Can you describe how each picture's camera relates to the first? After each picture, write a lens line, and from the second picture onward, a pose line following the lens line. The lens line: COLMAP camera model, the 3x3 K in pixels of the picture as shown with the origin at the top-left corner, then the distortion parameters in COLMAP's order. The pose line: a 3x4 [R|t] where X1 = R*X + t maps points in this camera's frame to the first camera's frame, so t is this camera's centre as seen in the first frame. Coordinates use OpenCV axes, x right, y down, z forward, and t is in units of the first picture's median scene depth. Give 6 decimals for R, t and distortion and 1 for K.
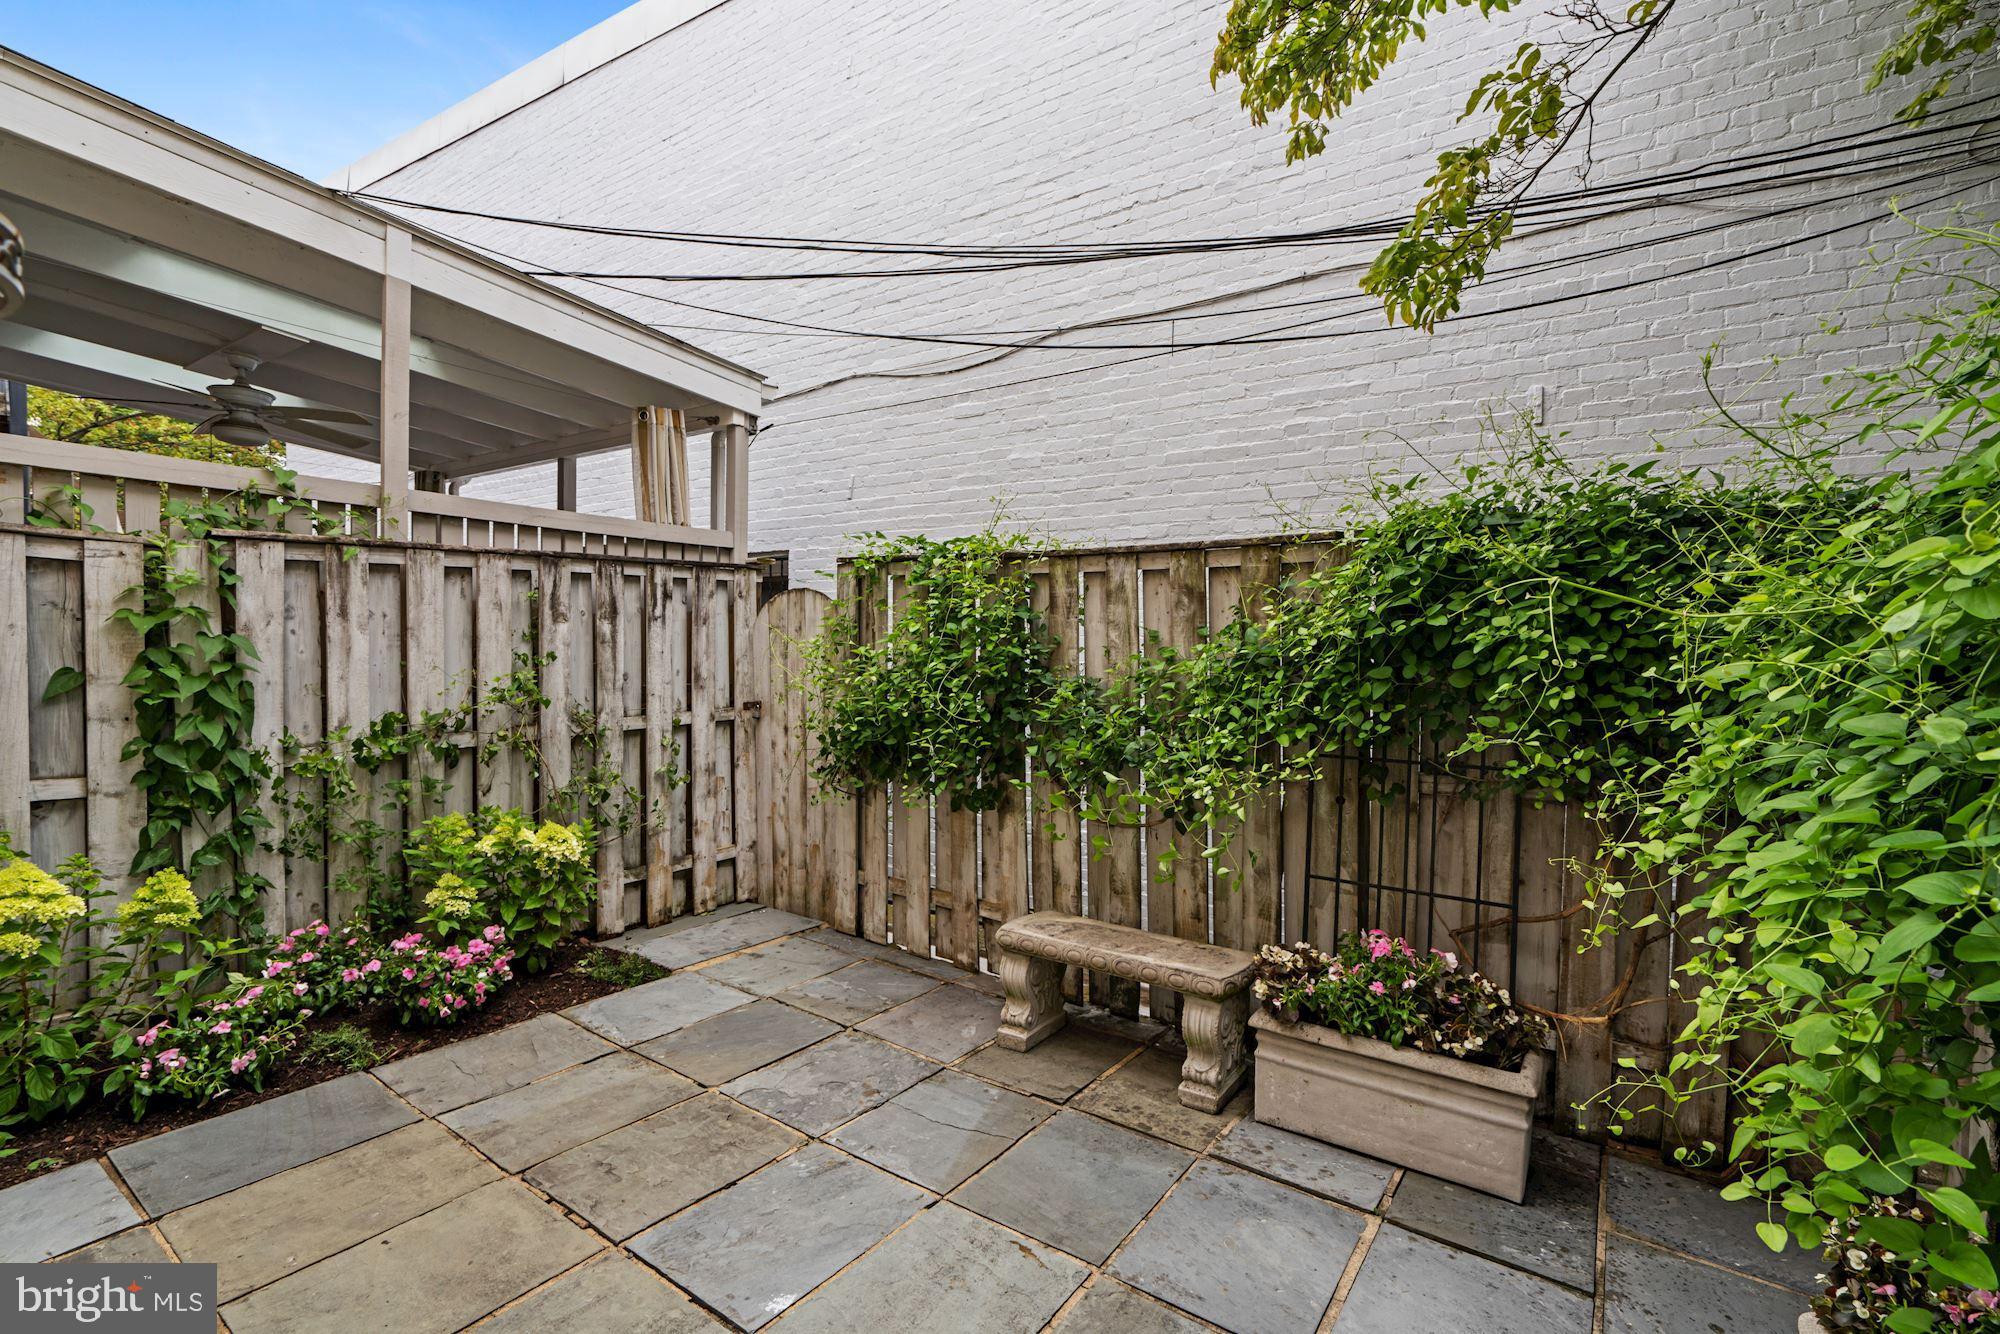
lens RADIAL K [[917.9, 0, 999.6], [0, 917.9, 667.9], [0, 0, 1]] dist [-0.000585, -0.000583]
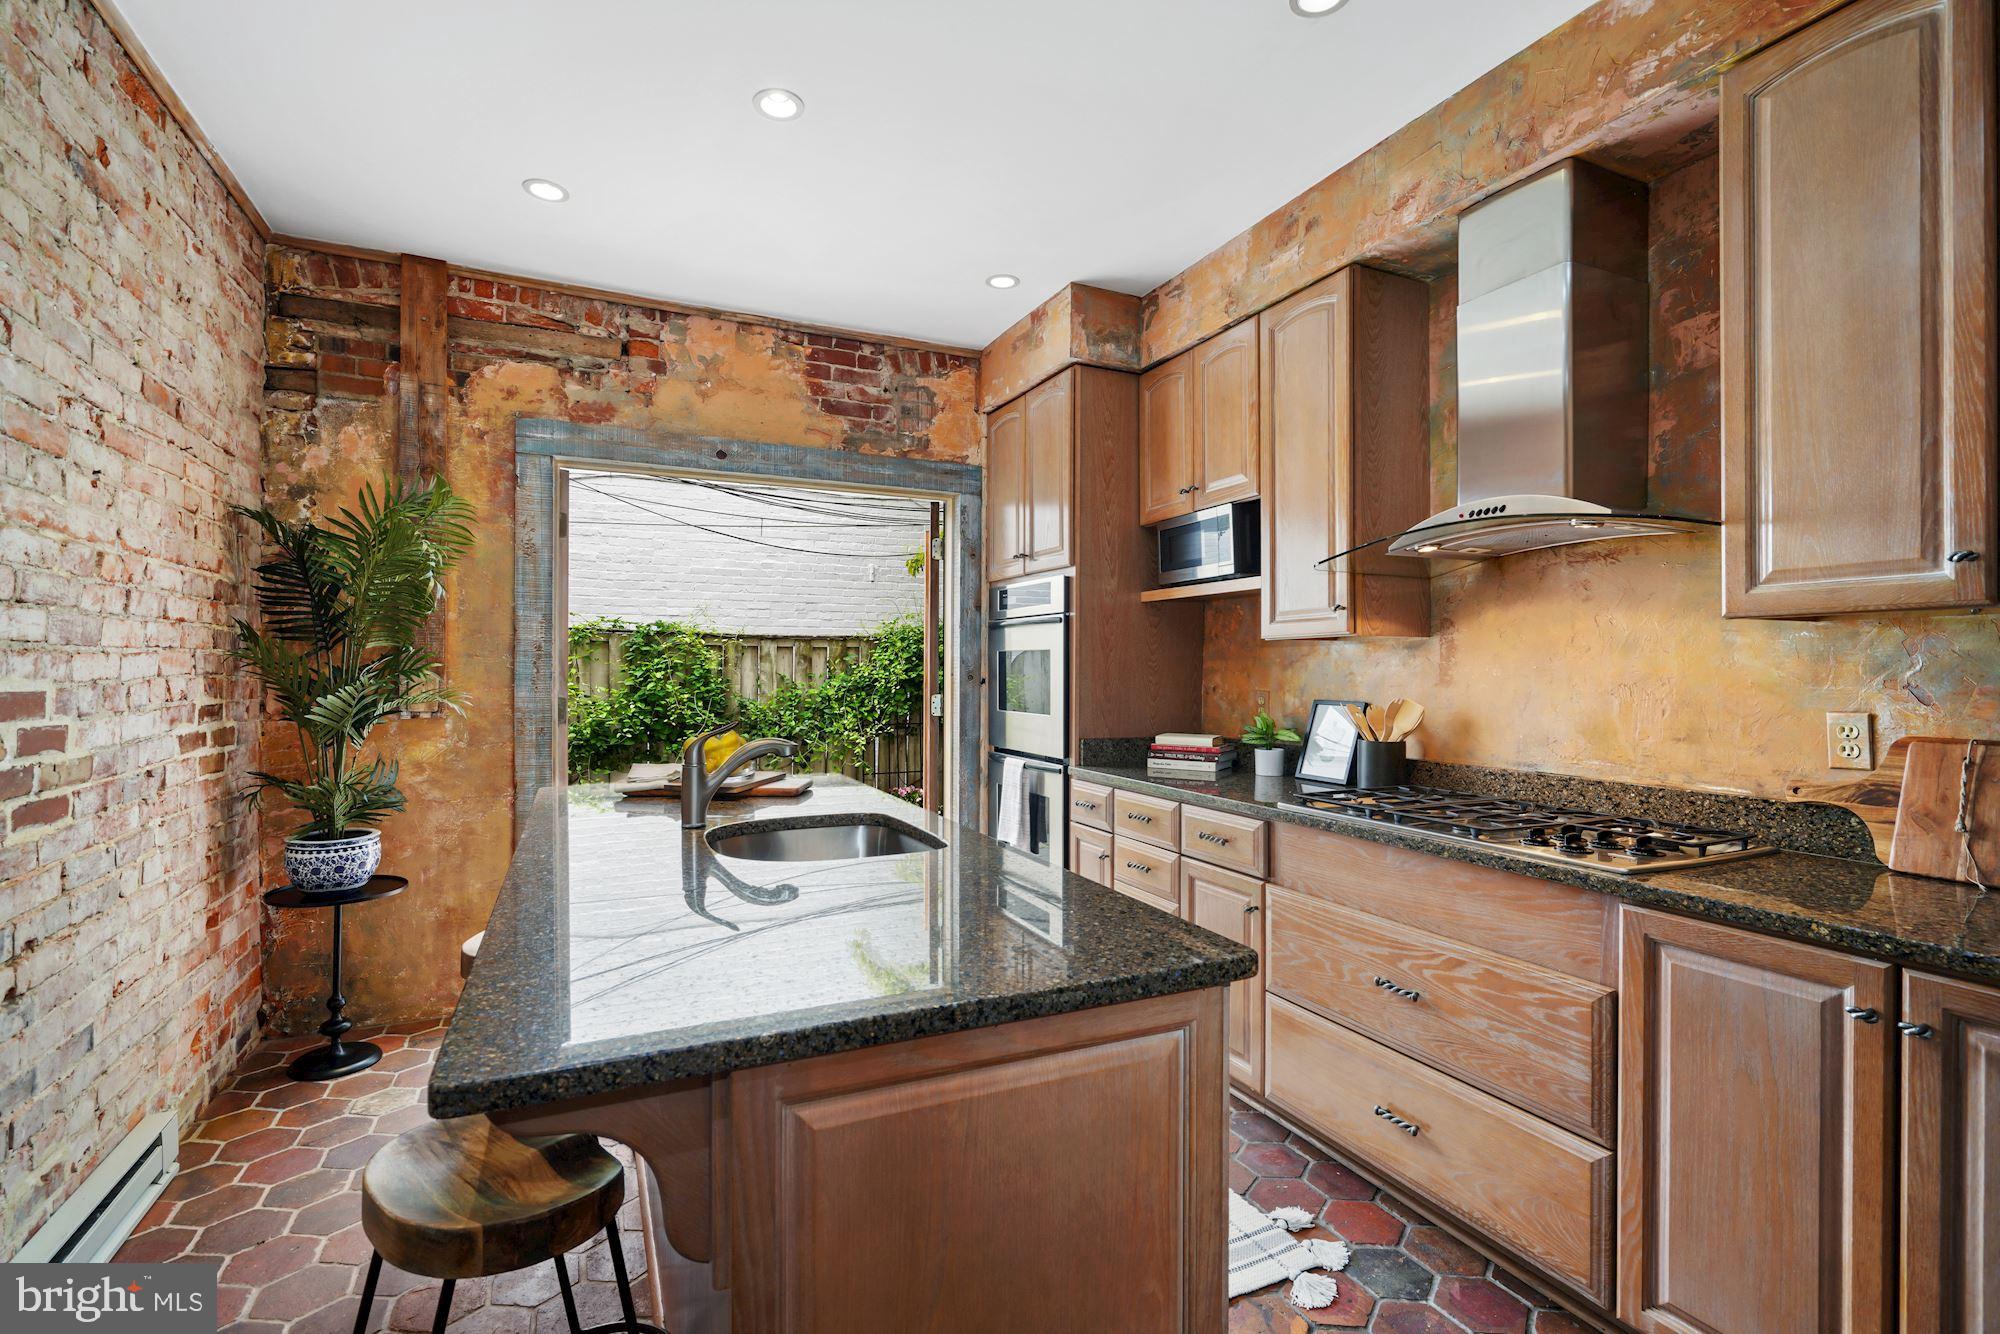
lens RADIAL K [[917.9, 0, 1001.4], [0, 917.9, 673.8], [0, 0, 1]] dist [-0.000585, -0.000583]
pose [[0.485851, -0.009938, 0.873985, -1.407856], [0.019543, 0.999809, 0.000505, -0.037374], [-0.873823, 0.016835, 0.485953, -0.437702]]
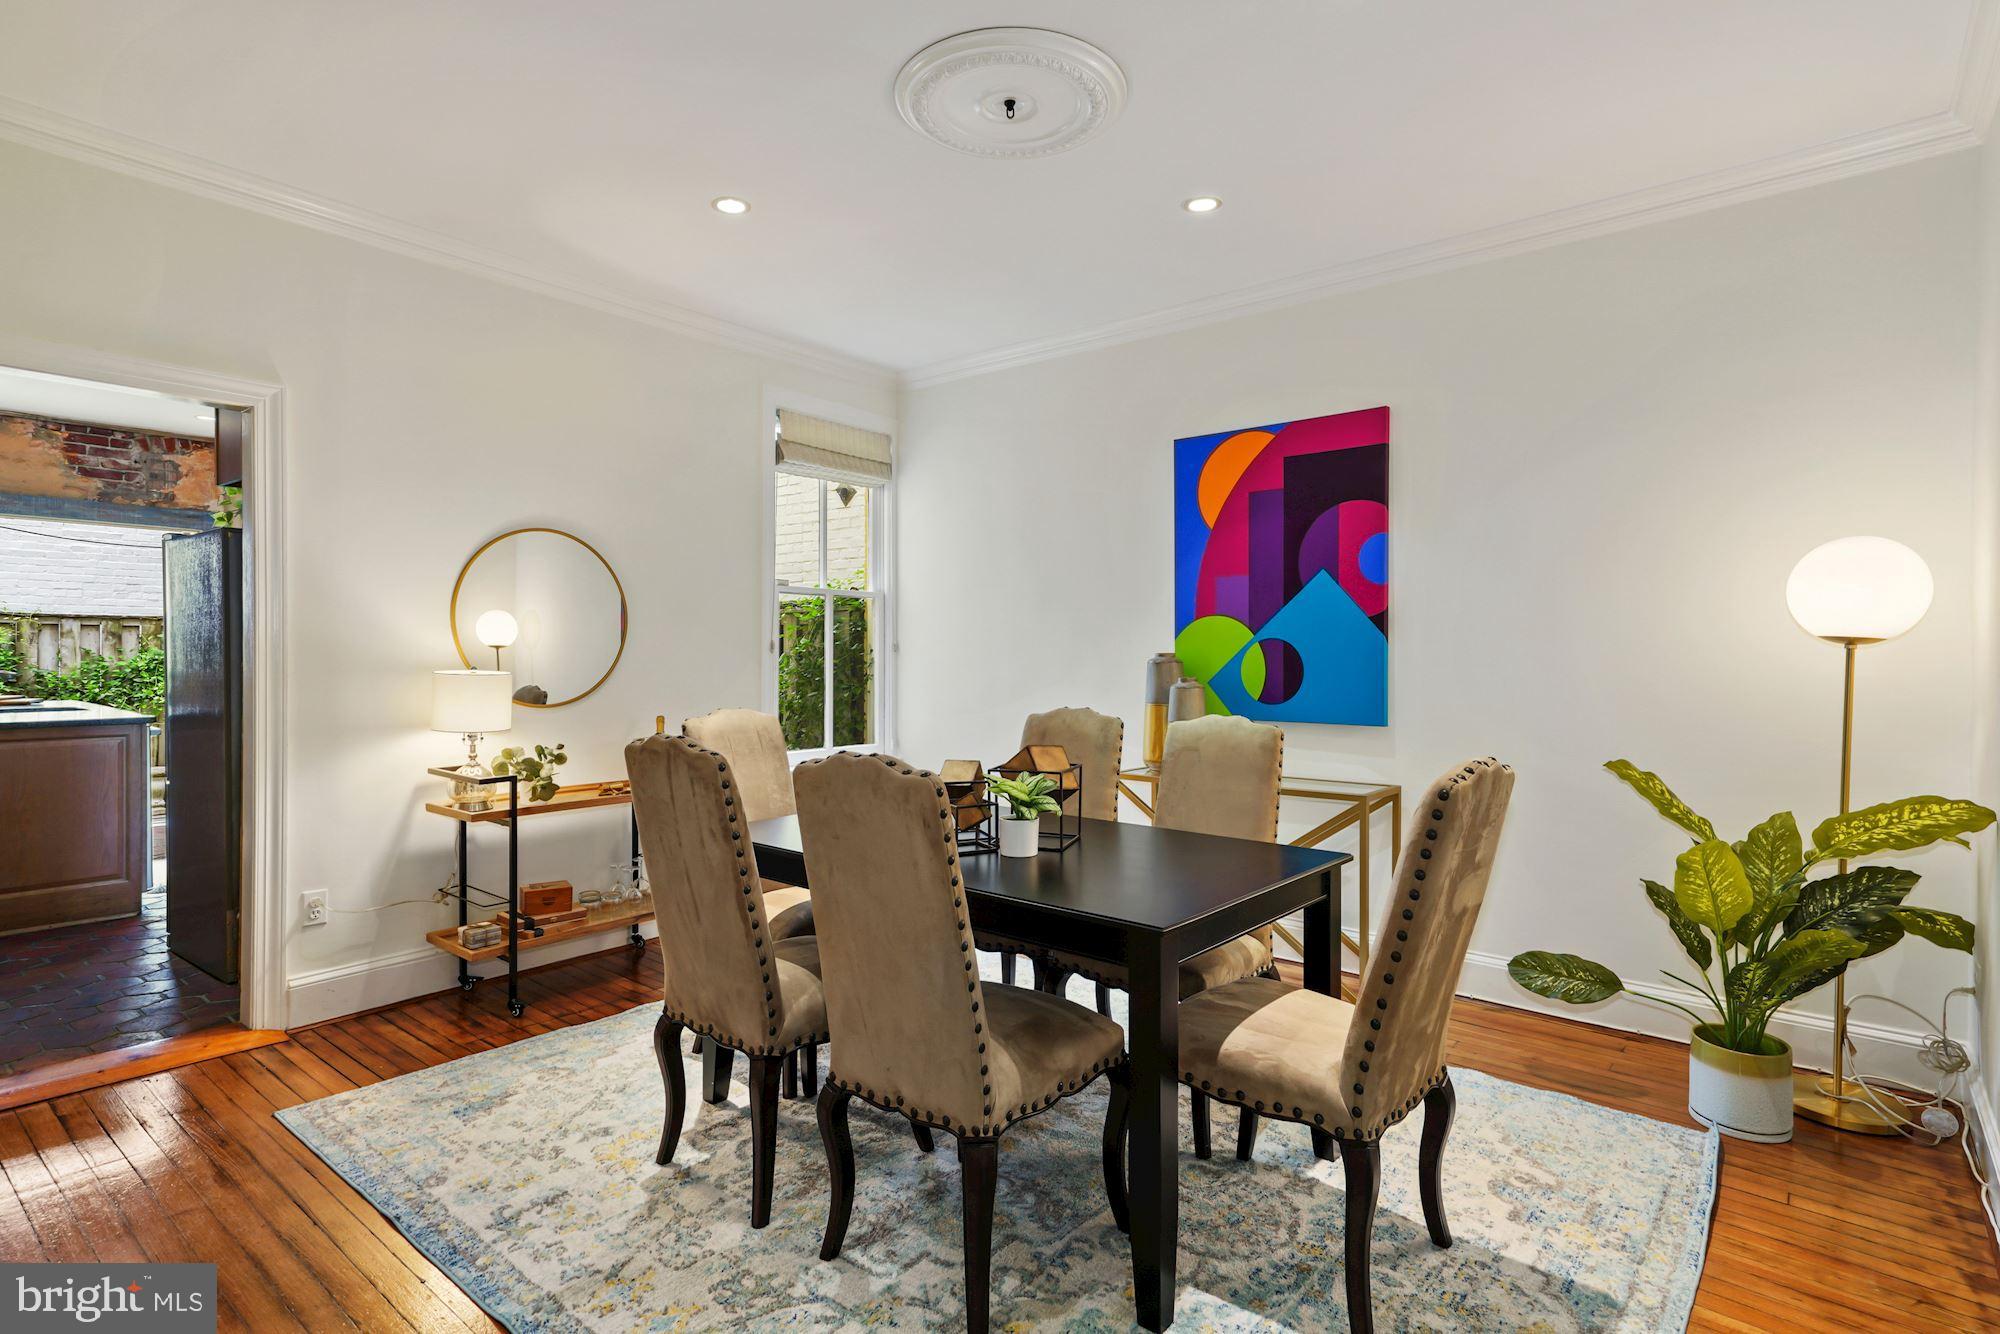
lens RADIAL K [[1005.2, 0, 1004.9], [0, 1005.2, 645.9], [0, 0, 1]] dist [0.002313, 0.001400]
pose [[0.066142, -0.004566, 0.997800, -2.280803], [0.012644, 0.999913, 0.003737, -0.031648], [-0.997730, 0.012369, 0.066194, -1.538490]]
